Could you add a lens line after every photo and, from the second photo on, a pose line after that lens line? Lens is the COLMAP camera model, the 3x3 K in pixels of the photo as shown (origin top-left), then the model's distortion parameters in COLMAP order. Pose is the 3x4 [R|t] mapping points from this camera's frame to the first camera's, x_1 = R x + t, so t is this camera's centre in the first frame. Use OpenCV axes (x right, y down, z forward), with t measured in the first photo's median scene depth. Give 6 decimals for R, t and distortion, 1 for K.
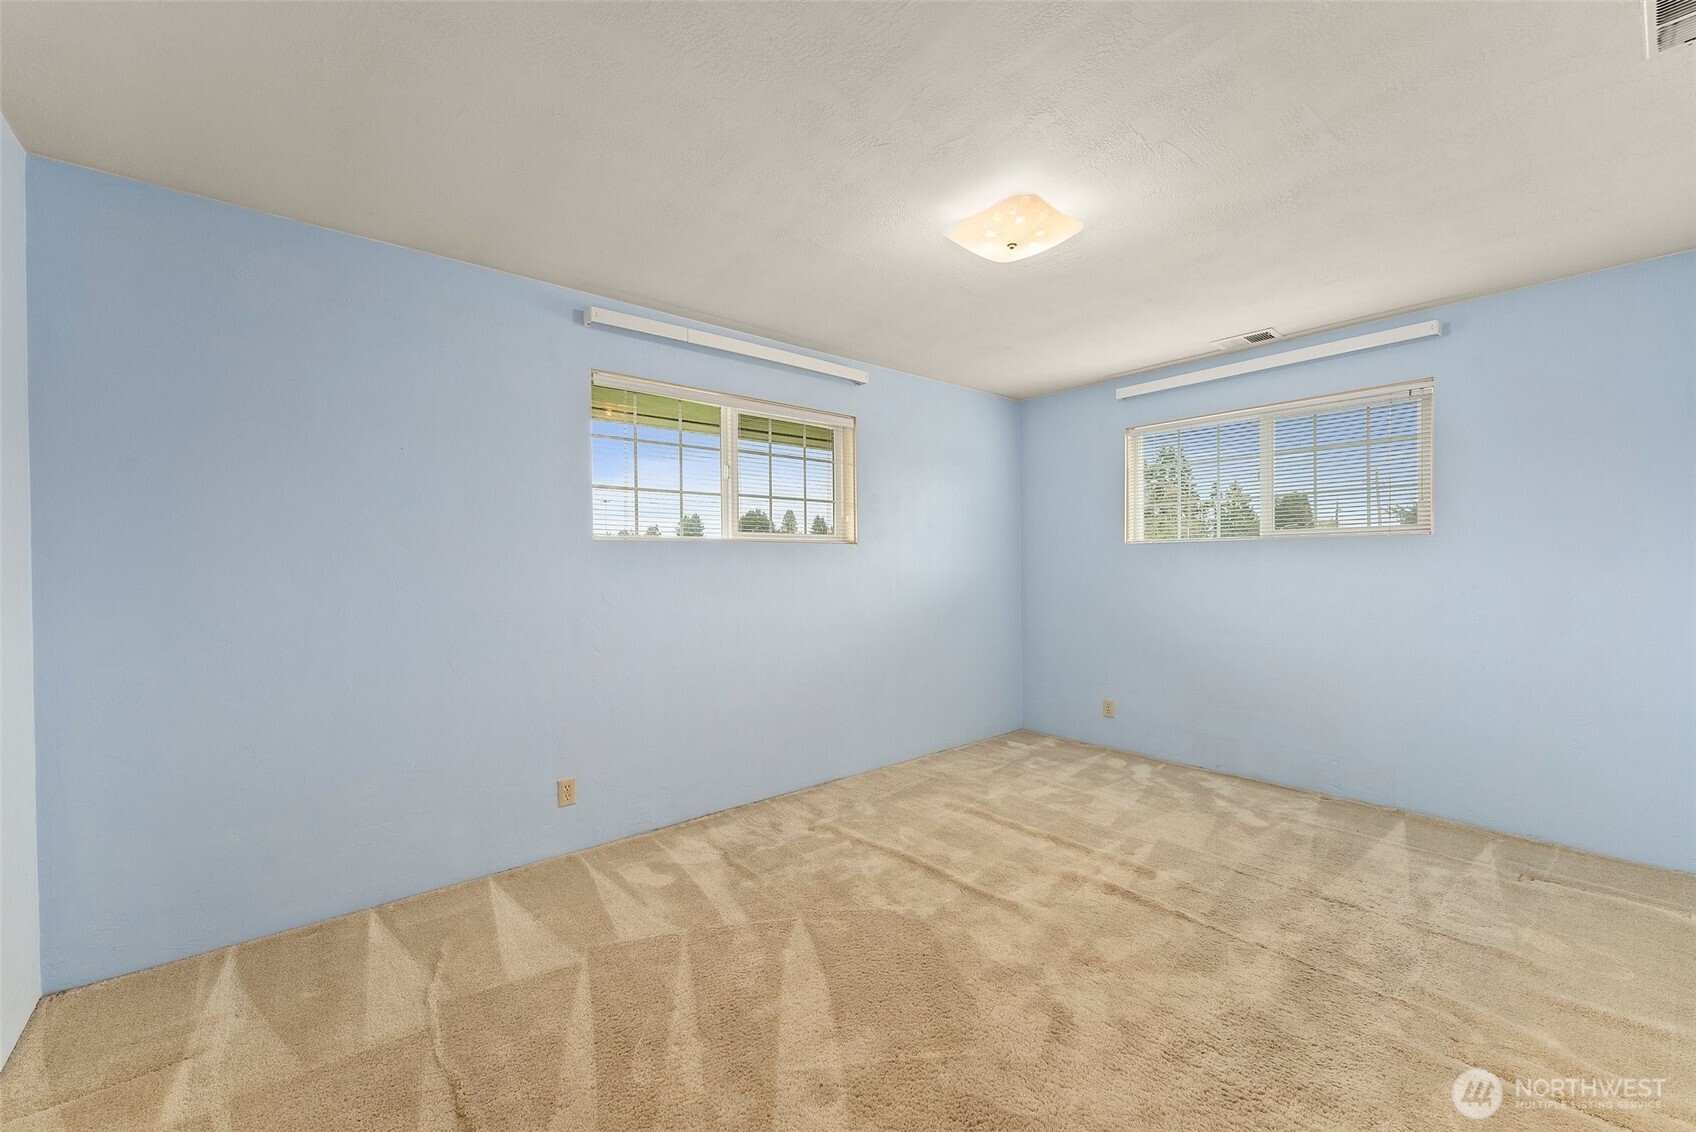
lens RADIAL K [[680.6, 0, 859.0], [0, 680.6, 567.6], [0, 0, 1]] dist [0.000656, 0.000237]
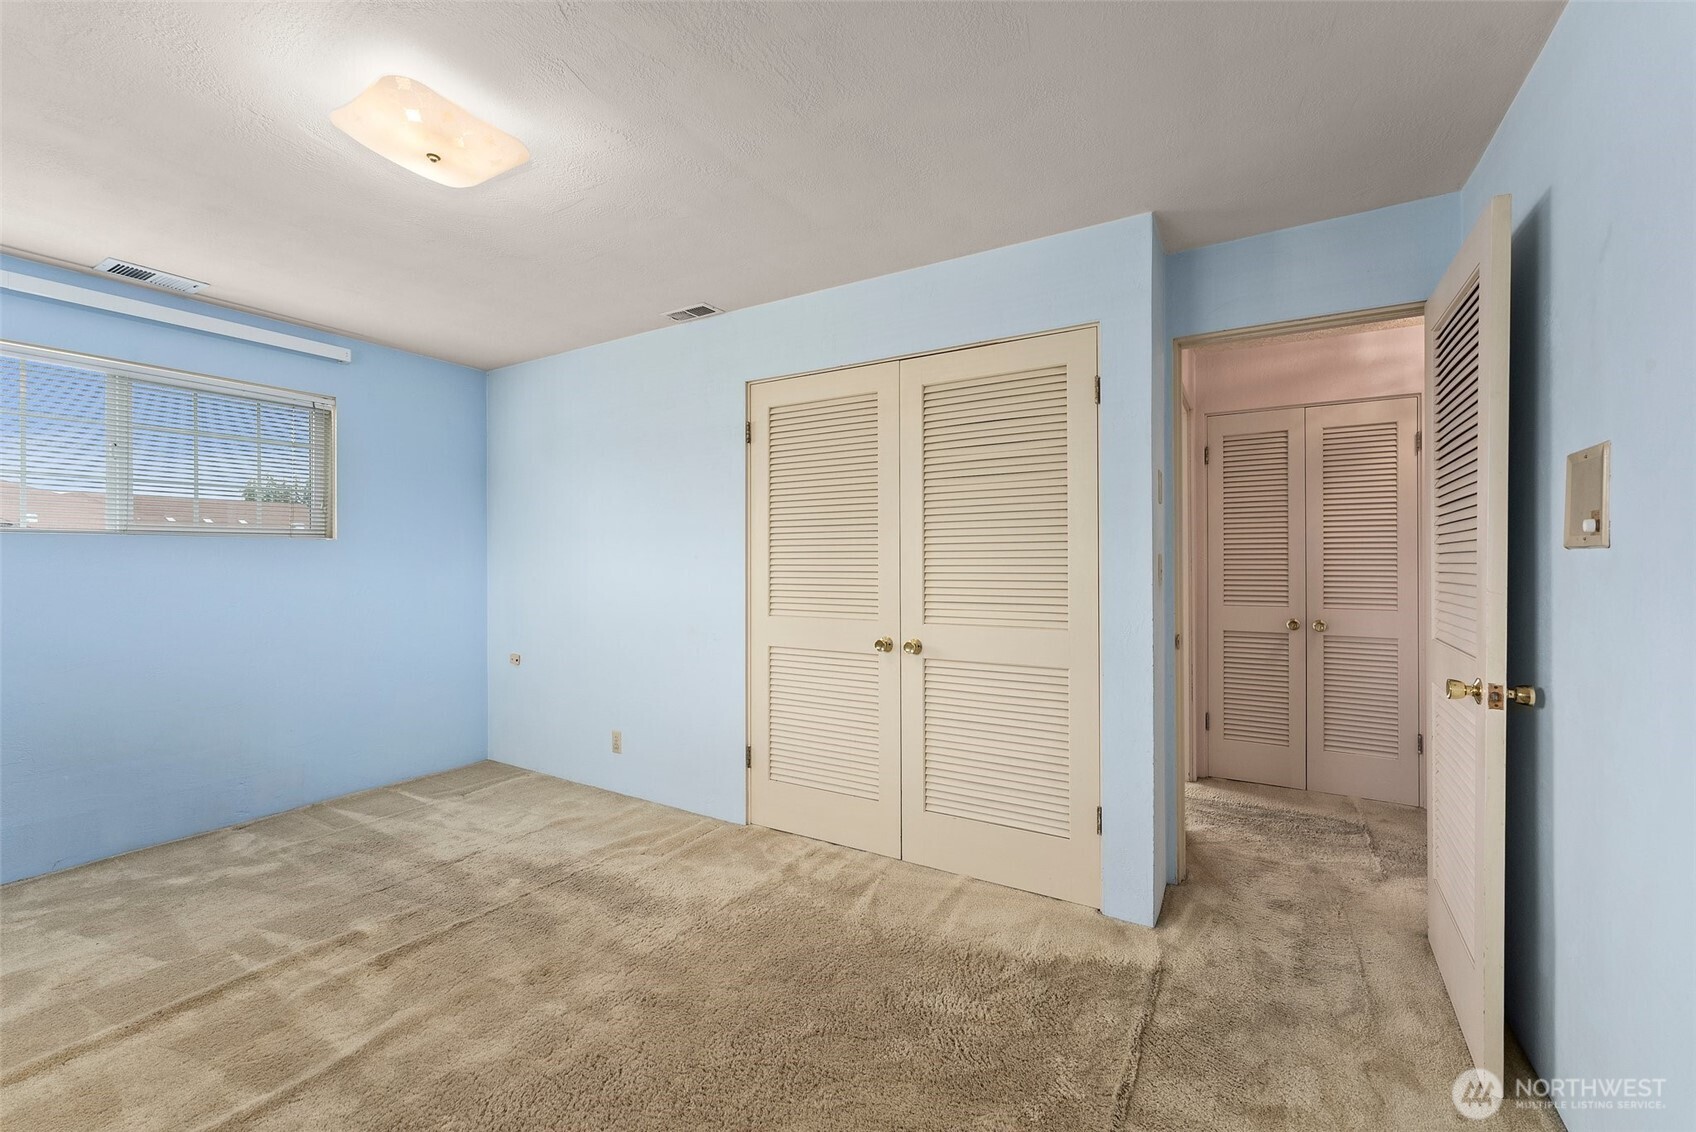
lens RADIAL K [[680.6, 0, 856.5], [0, 680.6, 565.5], [0, 0, 1]] dist [0.000656, 0.000237]
pose [[-0.317180, -0.001208, 0.948365, -0.515503], [0.006951, 0.999969, 0.003599, -0.007386], [-0.948340, 0.007733, -0.317162, 0.611670]]
